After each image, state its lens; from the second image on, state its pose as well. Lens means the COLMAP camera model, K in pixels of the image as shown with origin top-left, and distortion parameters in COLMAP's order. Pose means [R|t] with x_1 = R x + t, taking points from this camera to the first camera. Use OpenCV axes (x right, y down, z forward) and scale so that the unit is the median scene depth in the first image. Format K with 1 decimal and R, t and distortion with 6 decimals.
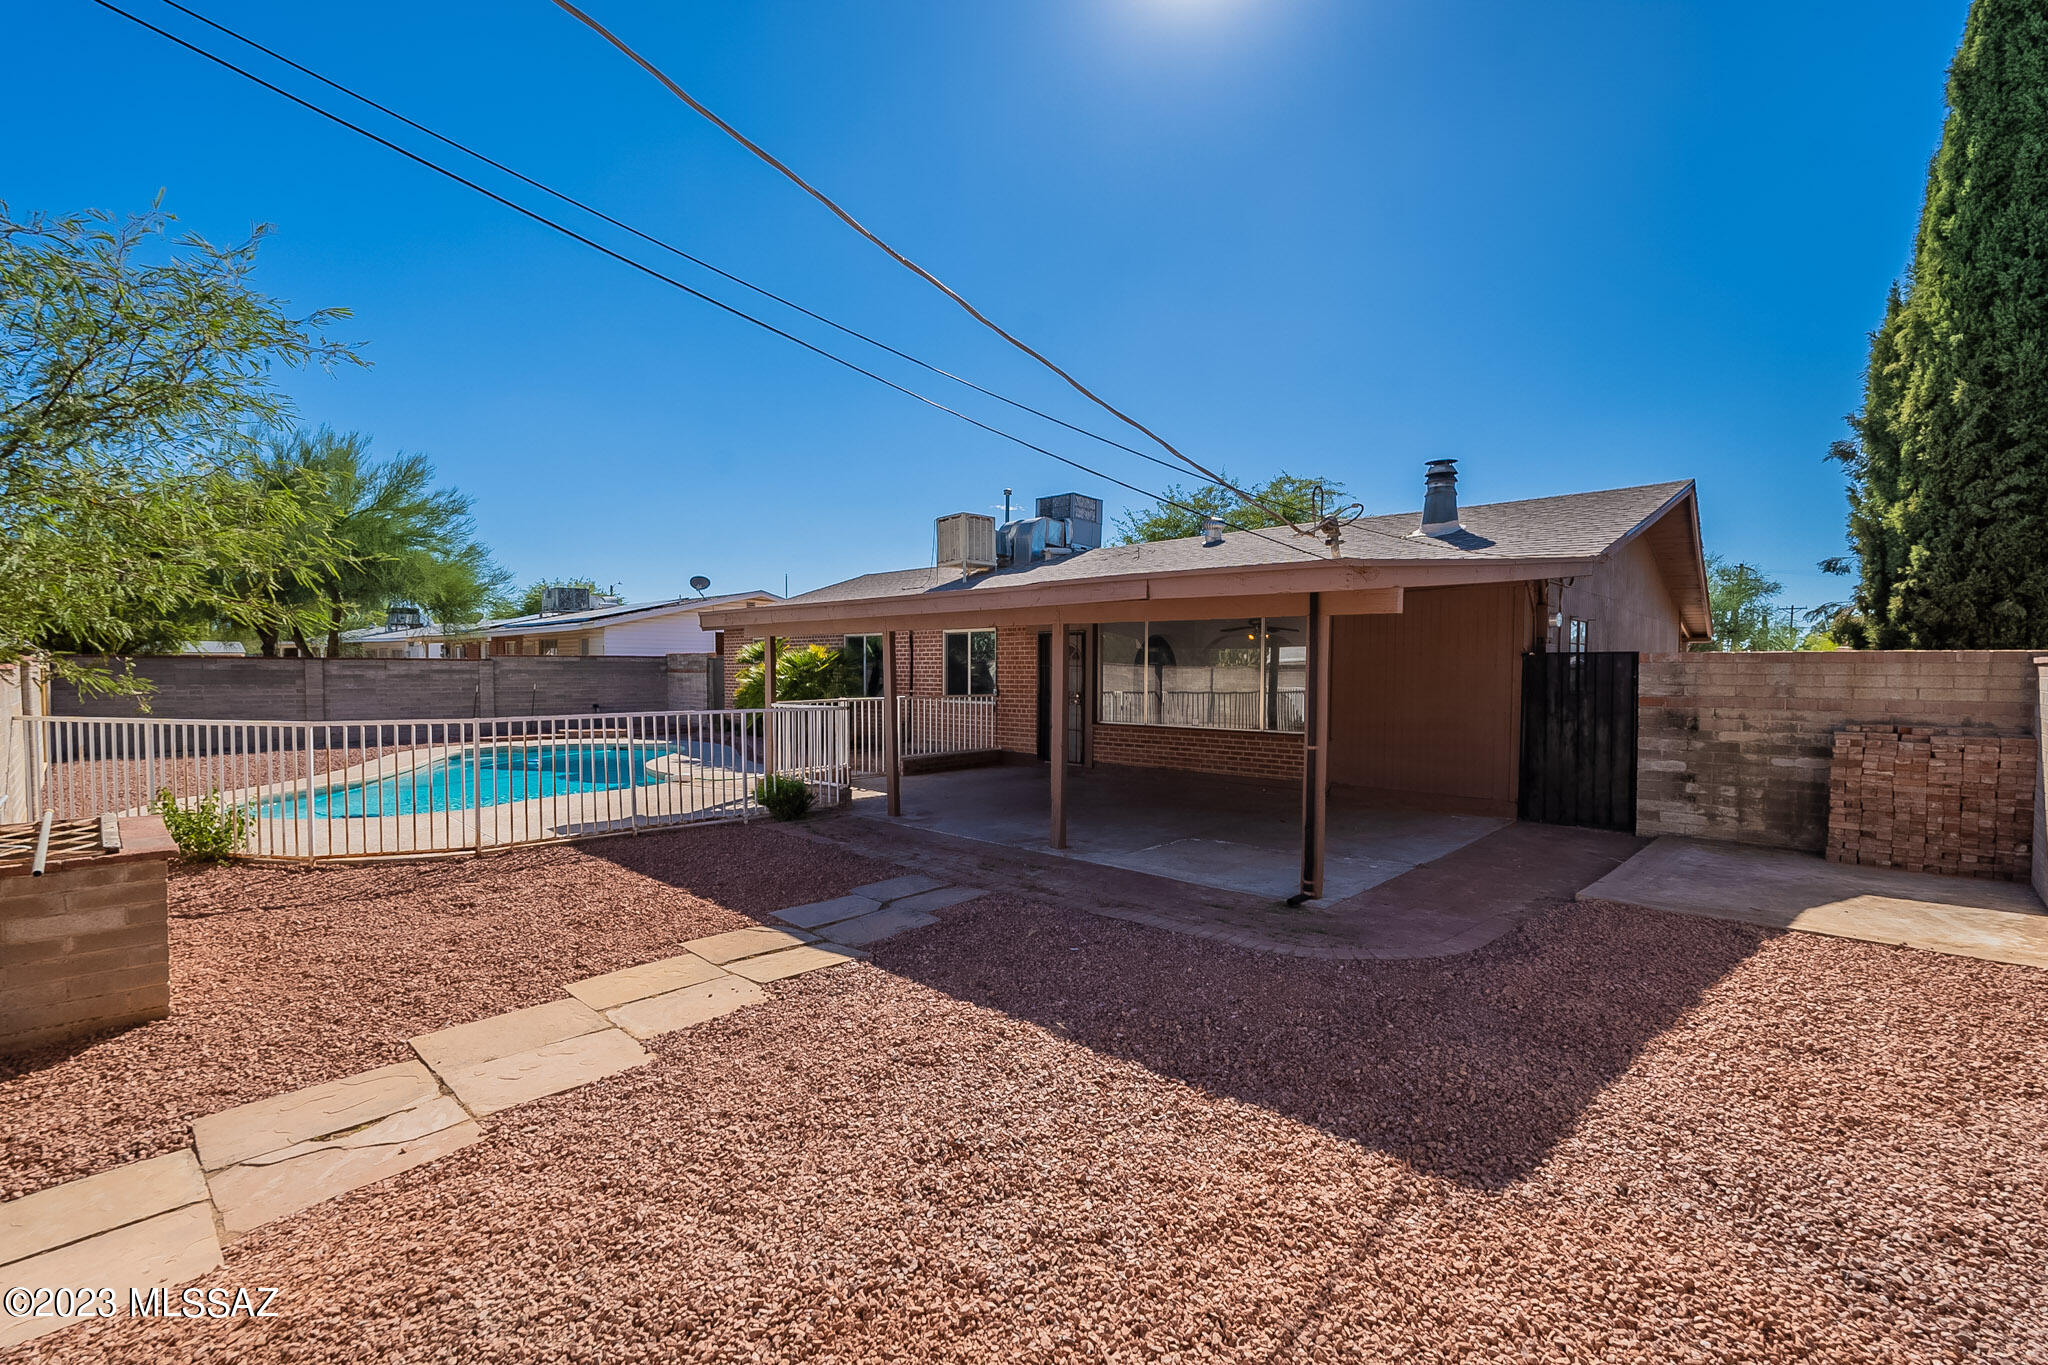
lens RADIAL K [[912.3, 0, 1023.0], [0, 912.3, 700.3], [0, 0, 1]] dist [-0.002252, -0.000405]
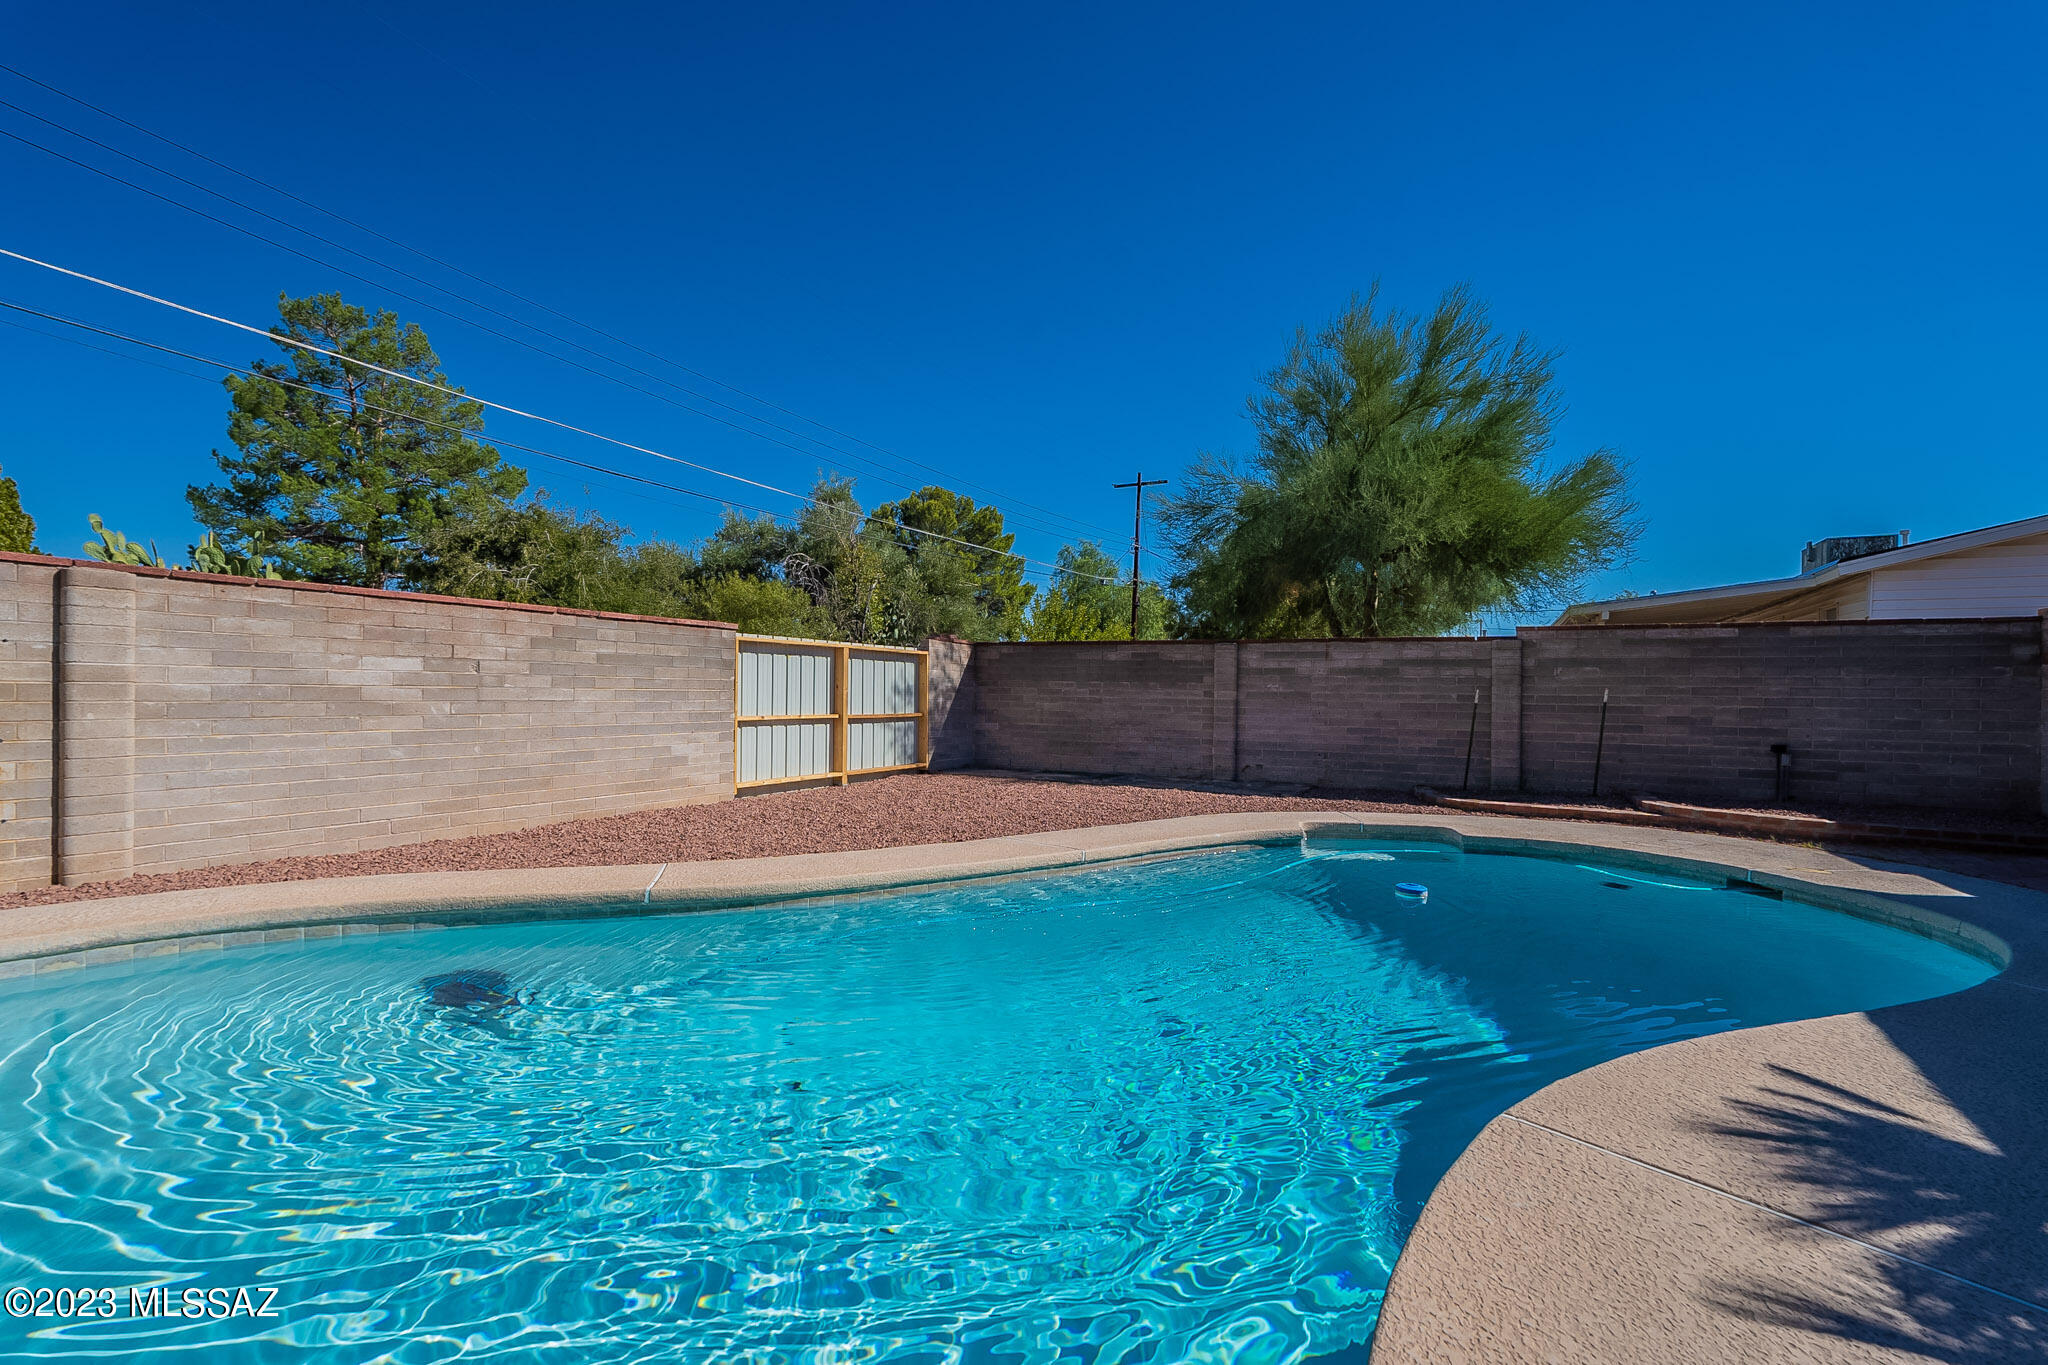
lens RADIAL K [[906.7, 0, 1026.0], [0, 906.7, 693.7], [0, 0, 1]] dist [-0.003320, -0.000142]
pose [[0.296100, 0.002199, -0.955155, -0.502434], [-0.048162, 0.998760, -0.012631, 0.008283], [0.953942, 0.049742, 0.295838, 1.506860]]
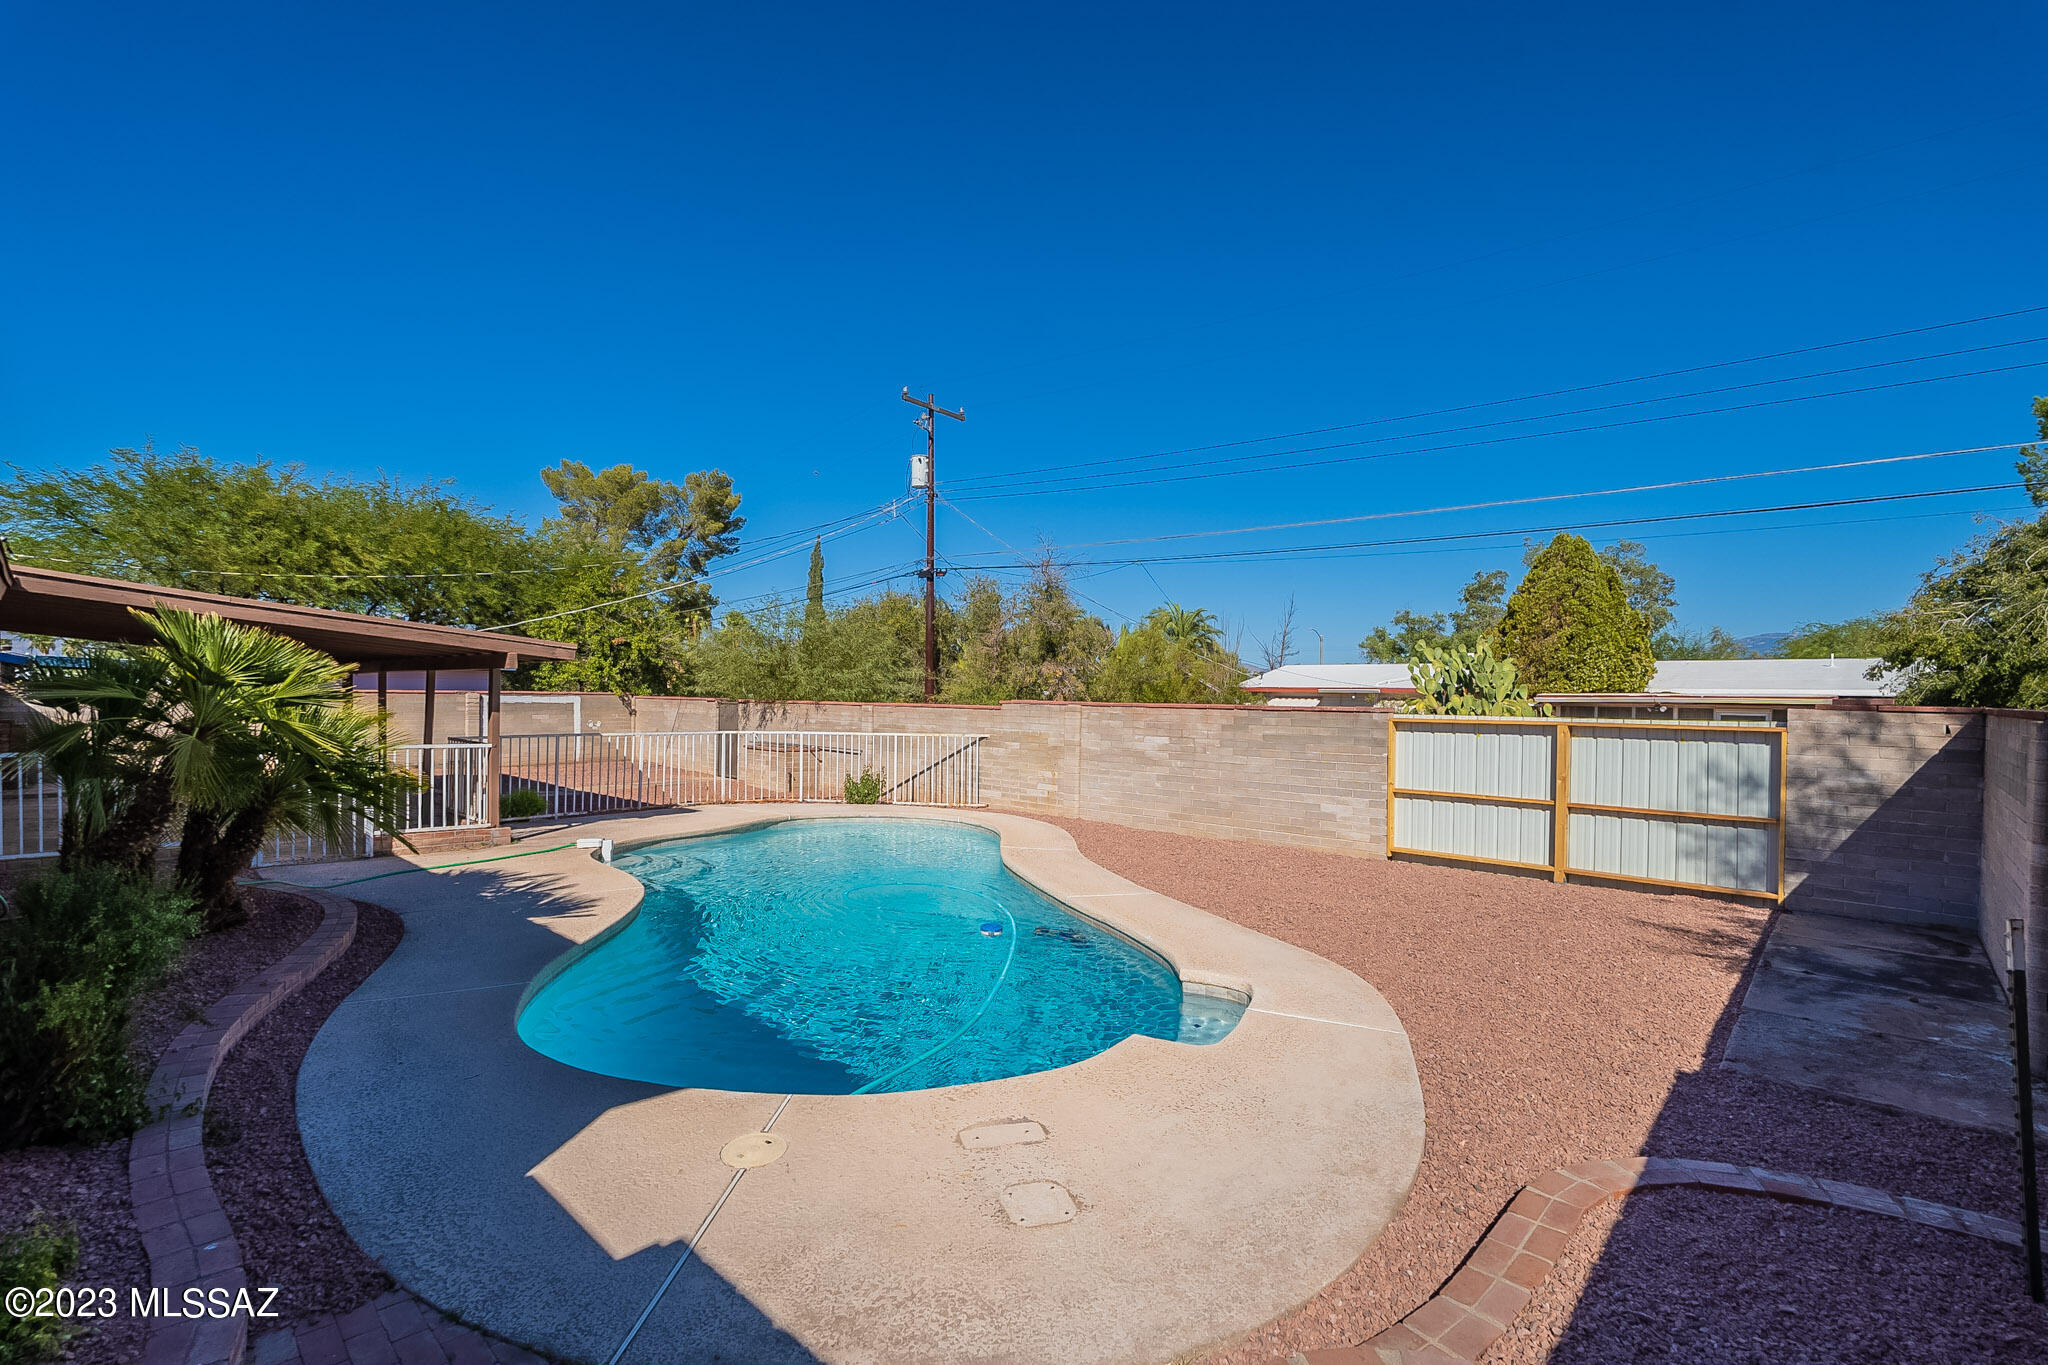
lens RADIAL K [[907.2, 0, 1031.7], [0, 907.2, 690.7], [0, 0, 1]] dist [-0.001977, -0.000007]
pose [[-0.999208, -0.015984, -0.036432, -1.090212], [-0.017145, 0.999348, 0.031783, -0.123170], [0.035900, 0.032382, -0.998831, 2.692141]]
